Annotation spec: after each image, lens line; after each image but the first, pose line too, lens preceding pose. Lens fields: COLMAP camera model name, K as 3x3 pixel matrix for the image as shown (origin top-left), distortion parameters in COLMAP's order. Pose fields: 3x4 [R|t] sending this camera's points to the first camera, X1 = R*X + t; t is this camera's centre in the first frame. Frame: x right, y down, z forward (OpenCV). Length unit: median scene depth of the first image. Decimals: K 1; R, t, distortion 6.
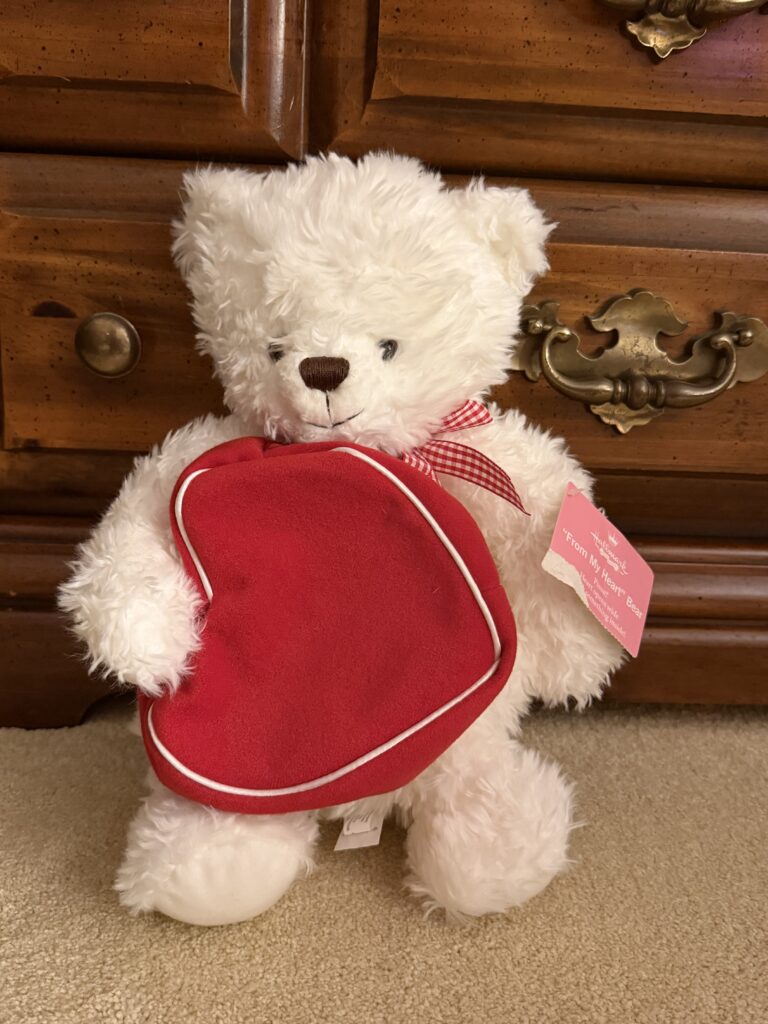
lens RADIAL K [[913.9, 0, 385.5], [0, 913.9, 511.6], [0, 0, 1]] dist [-0.005418, -0.033891]
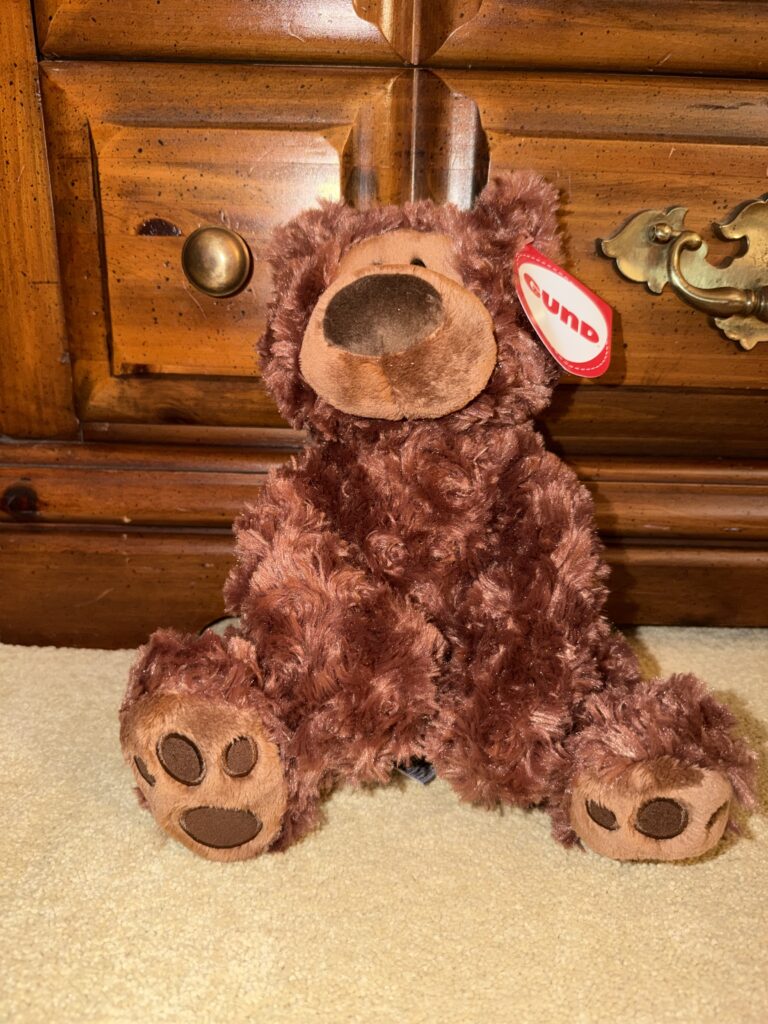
lens RADIAL K [[720.3, 0, 383.6], [0, 720.3, 507.4], [0, 0, 1]] dist [-0.031619, 0.004446]
pose [[0.998968, -0.007242, -0.044842, -0.092986], [0.009908, 0.998178, 0.059524, 0.033453], [0.044329, -0.059907, 0.997219, 0.232190]]
